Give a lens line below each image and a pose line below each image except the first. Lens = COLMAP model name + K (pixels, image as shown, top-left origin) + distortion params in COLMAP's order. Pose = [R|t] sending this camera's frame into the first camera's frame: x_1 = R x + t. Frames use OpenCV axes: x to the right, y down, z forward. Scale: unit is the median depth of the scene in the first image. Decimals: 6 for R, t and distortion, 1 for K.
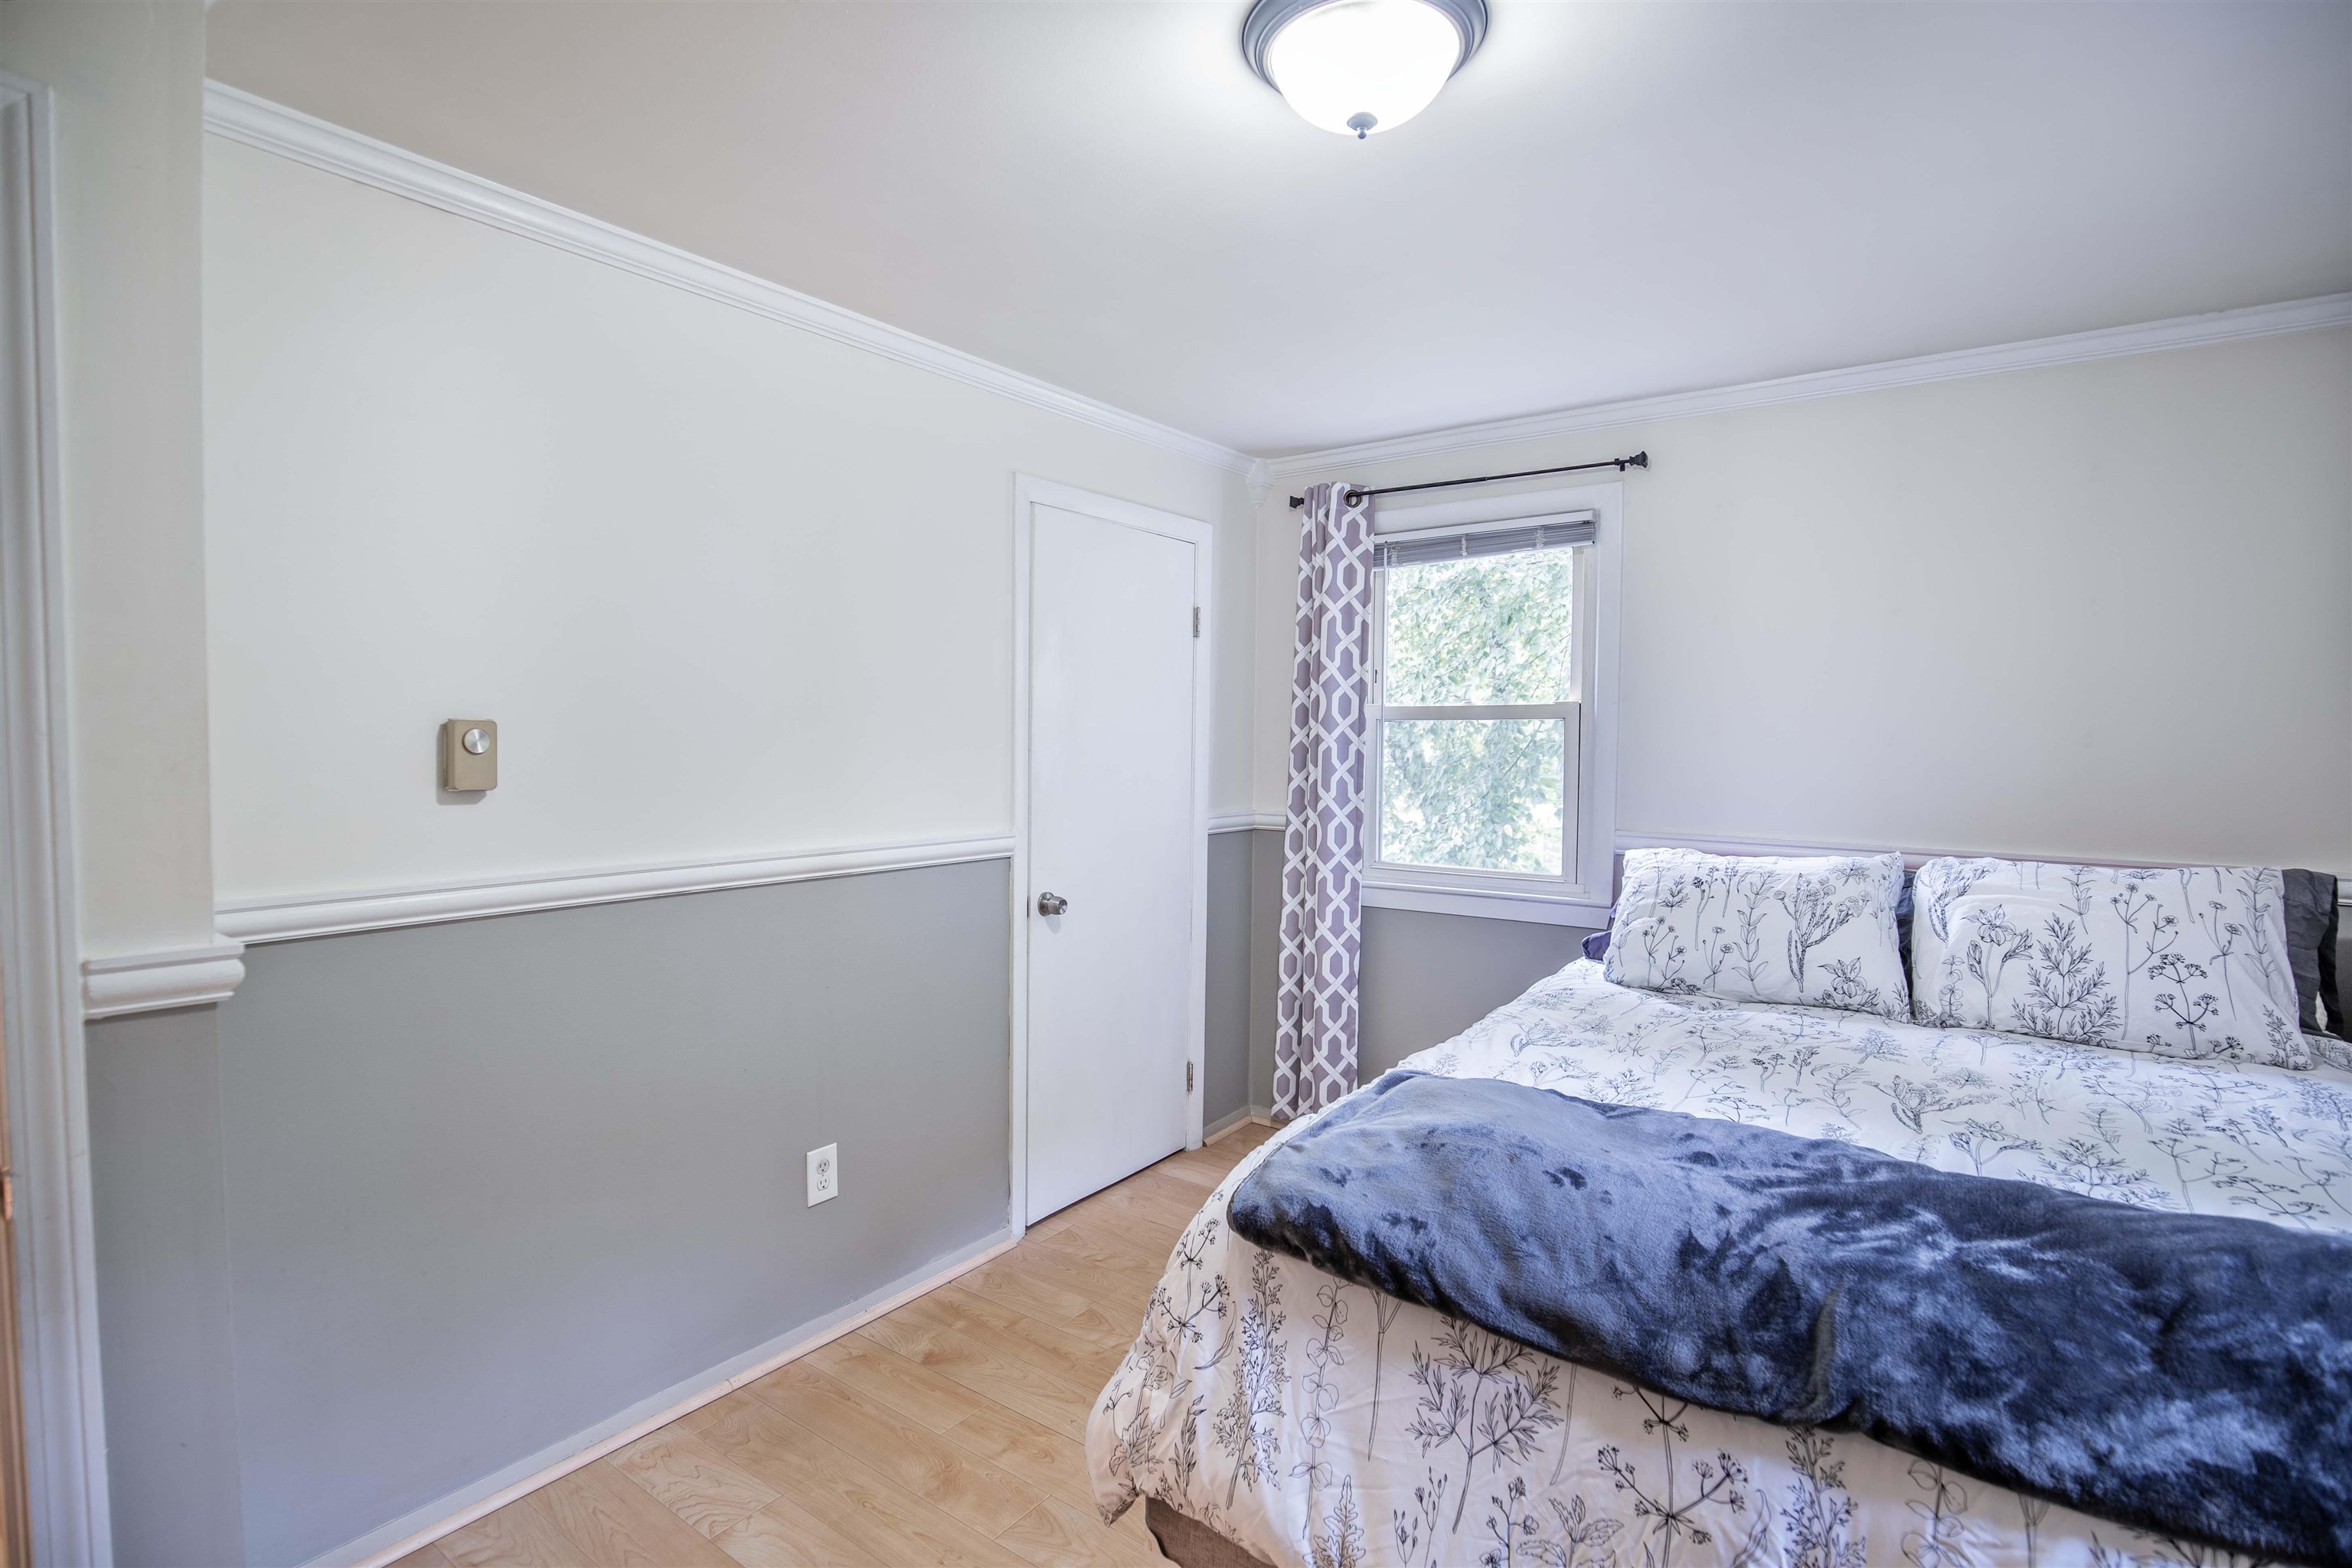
lens RADIAL K [[1081.8, 0, 1165.2], [0, 1081.8, 787.6], [0, 0, 1]] dist [-0.035751, 0.006828]
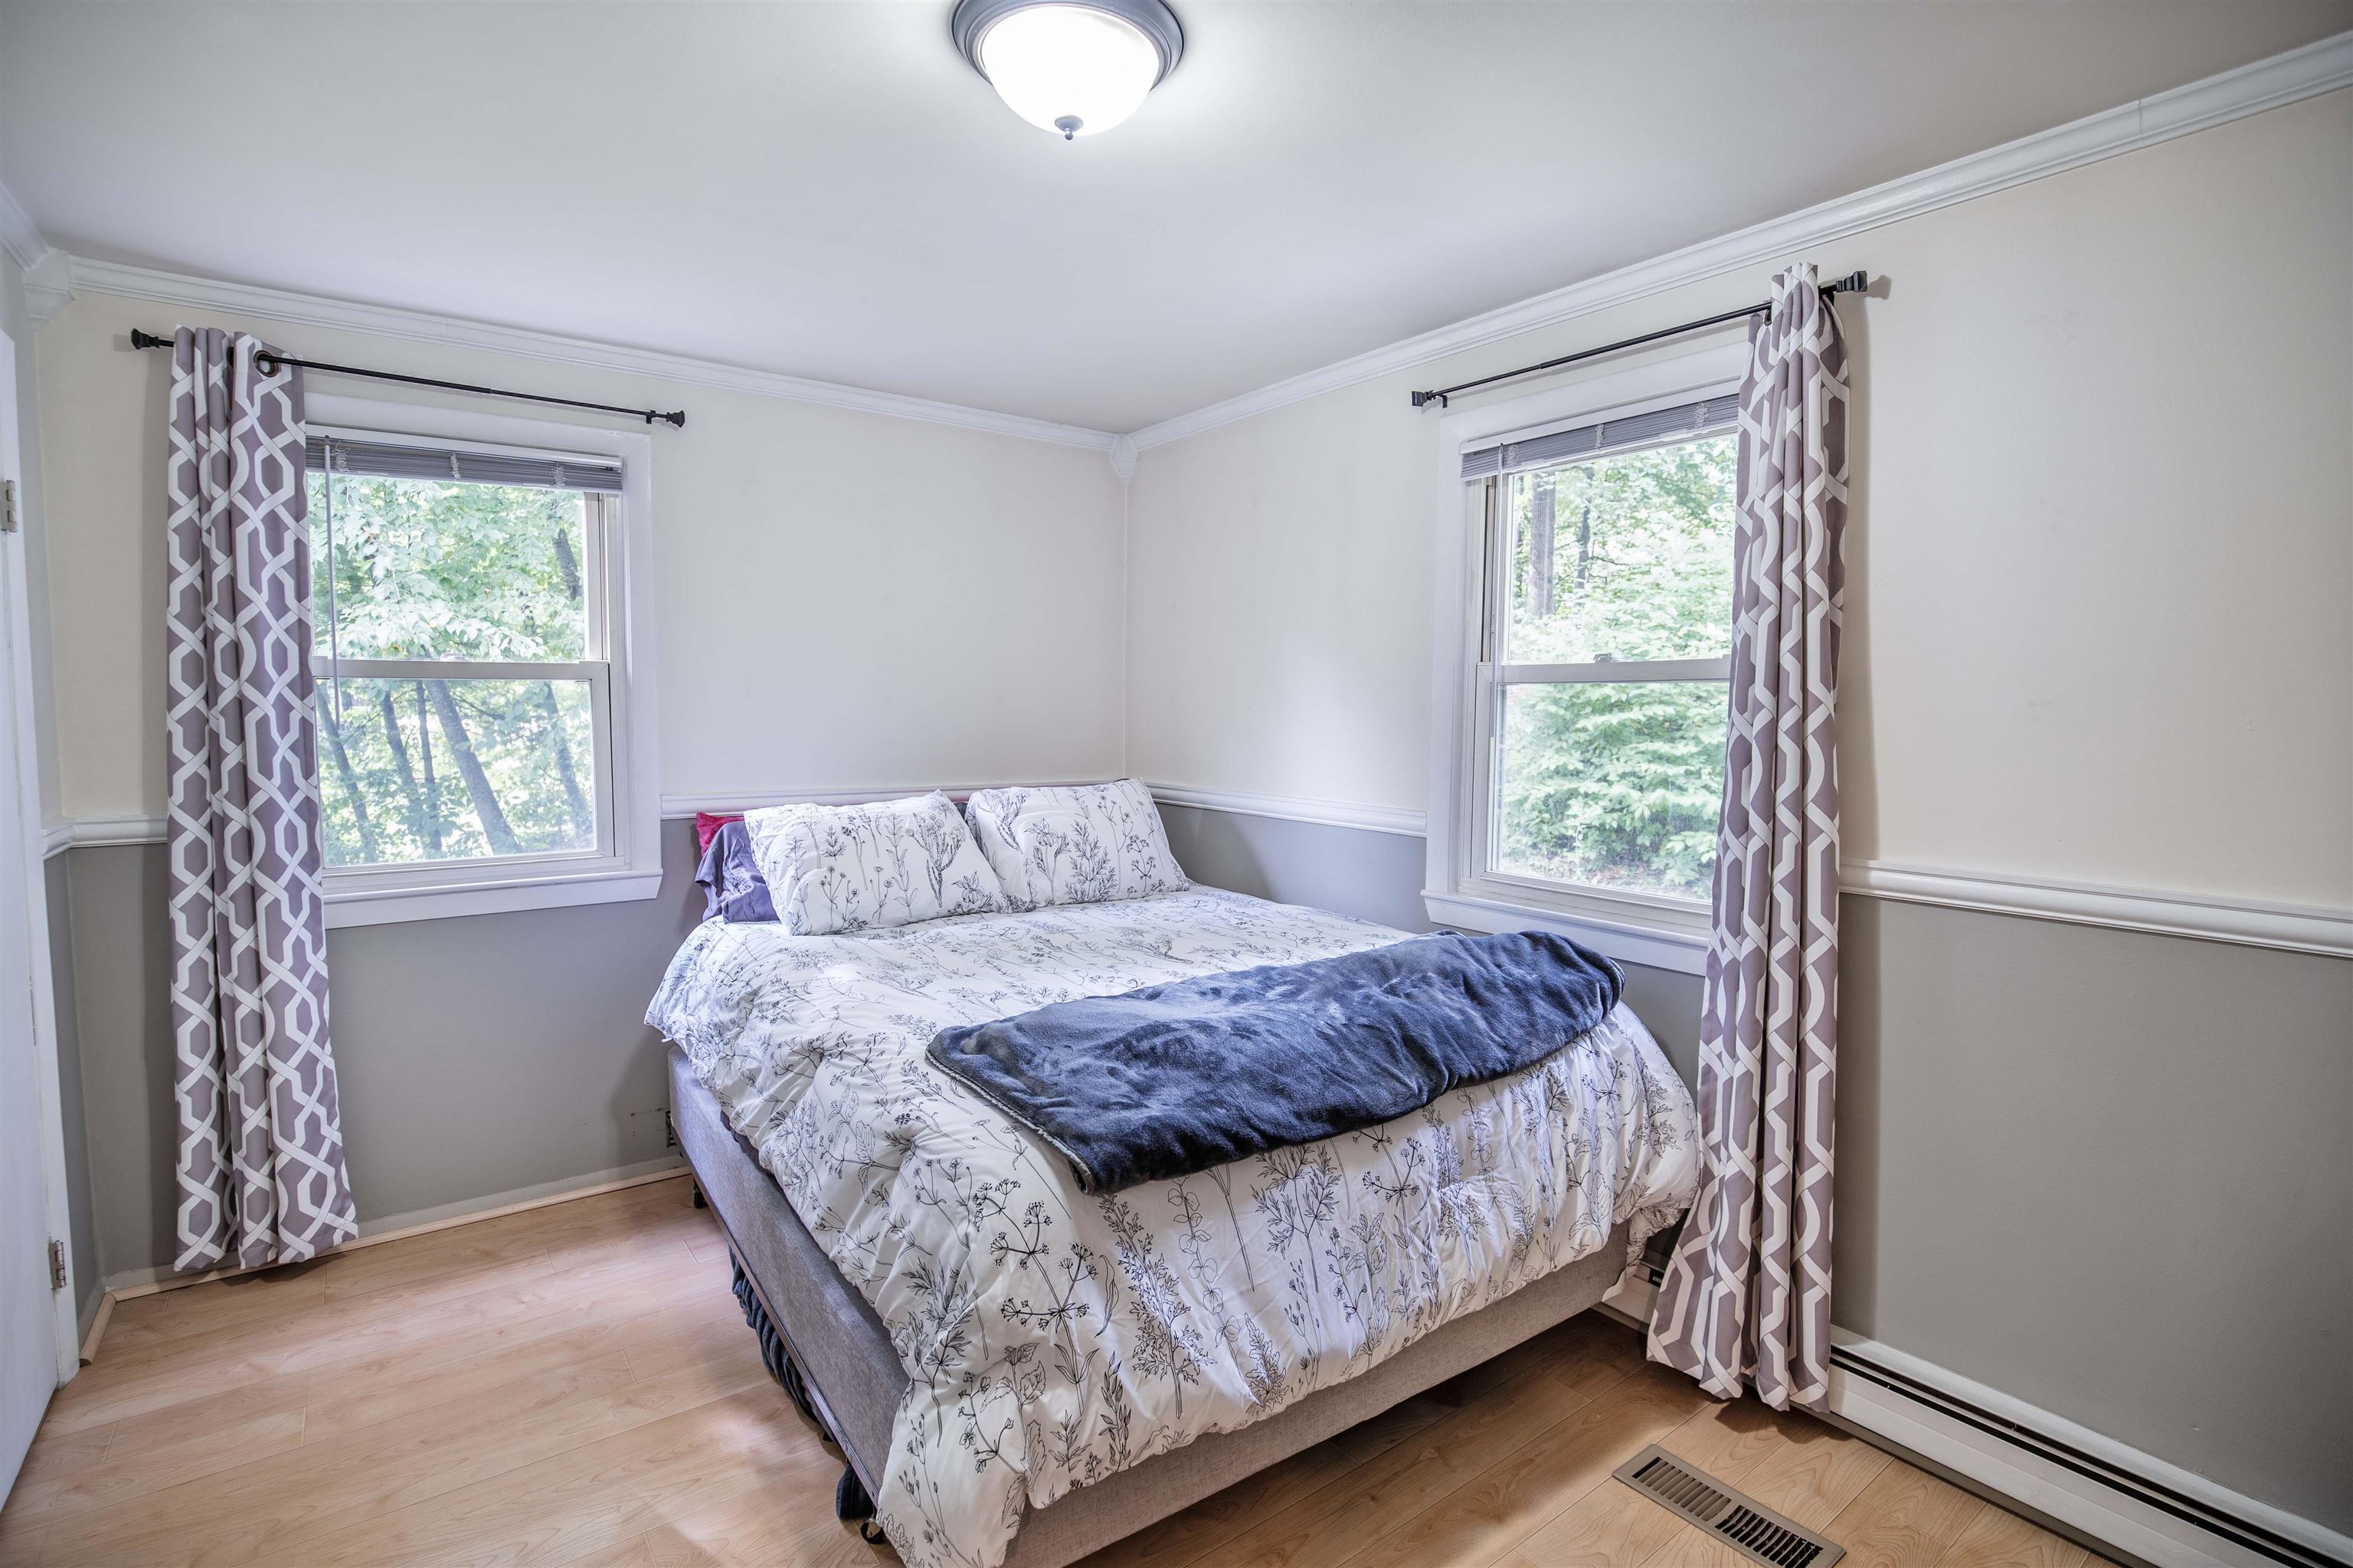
lens RADIAL K [[1082.3, 0, 1177.2], [0, 1082.3, 786.5], [0, 0, 1]] dist [-0.035751, 0.006828]
pose [[0.317039, -0.076930, 0.945287, -0.314497], [0.039633, 0.996909, 0.067838, -0.014302], [-0.947584, 0.015957, 0.319108, 0.217860]]
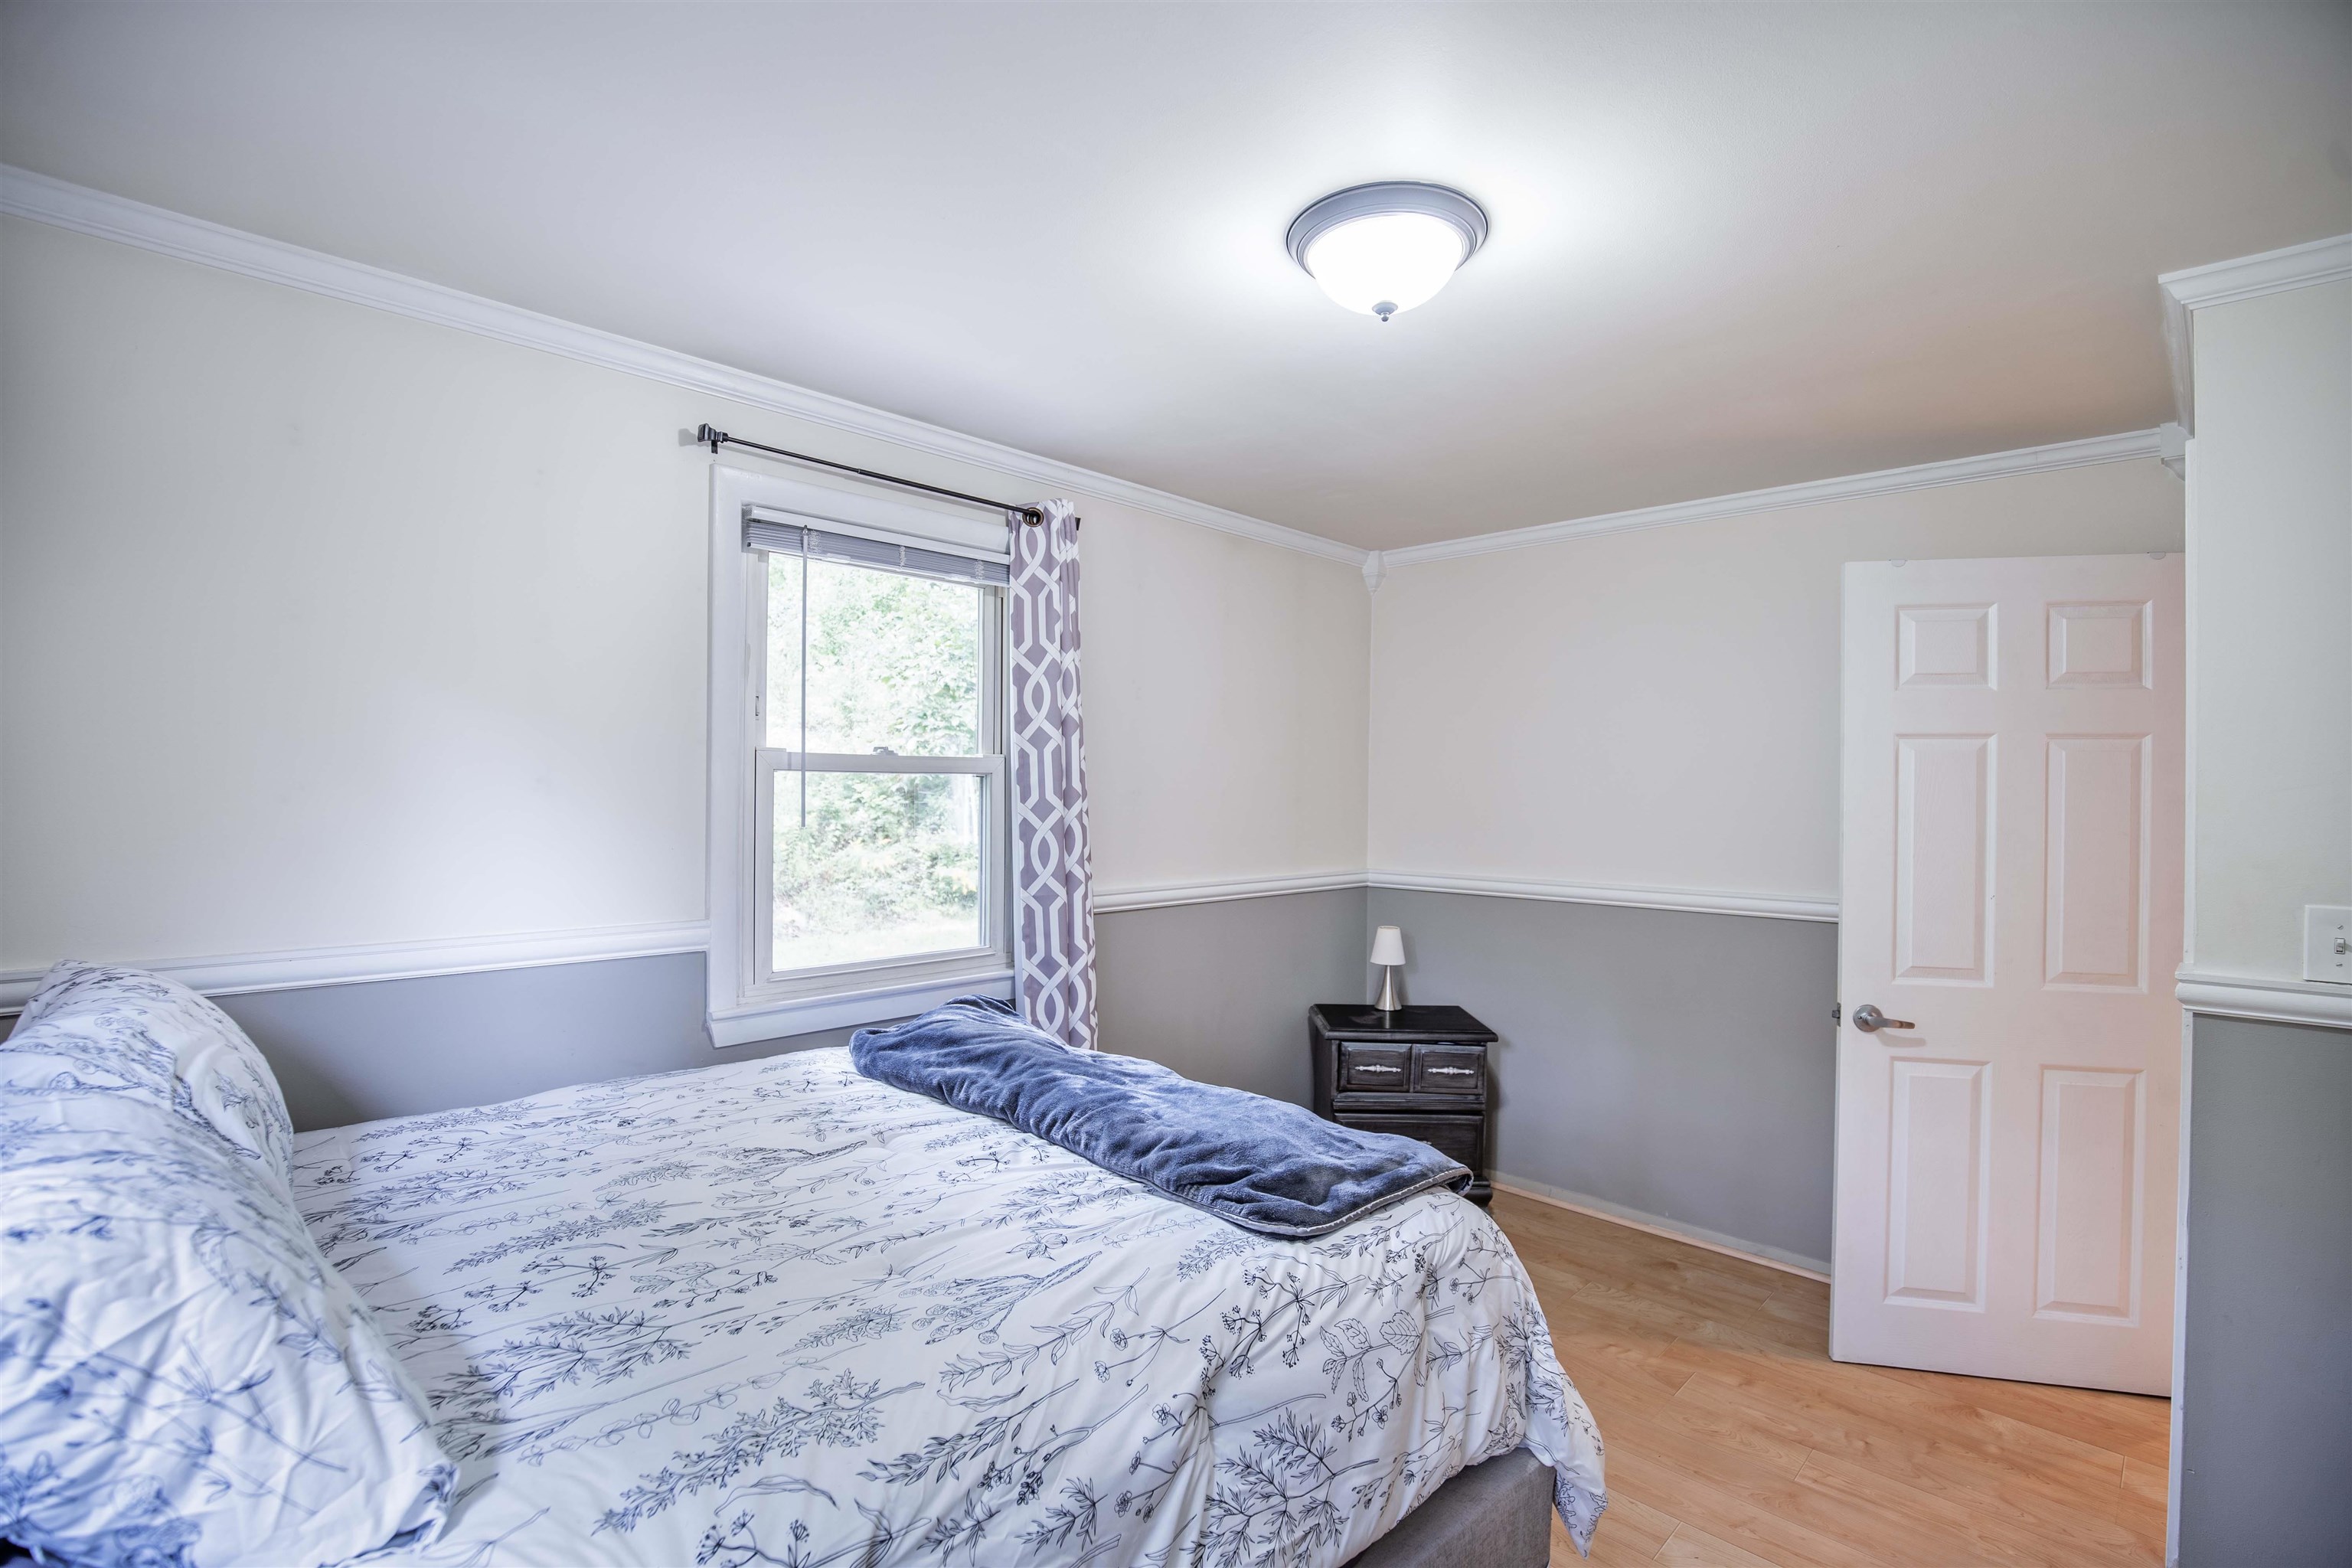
lens RADIAL K [[1081.8, 0, 1178.0], [0, 1081.8, 784.8], [0, 0, 1]] dist [-0.035751, 0.006828]
pose [[-0.983623, -0.011962, 0.179843, 0.081864], [-0.004878, 0.999197, 0.039781, -0.046235], [-0.180175, 0.038252, -0.982891, 0.878578]]
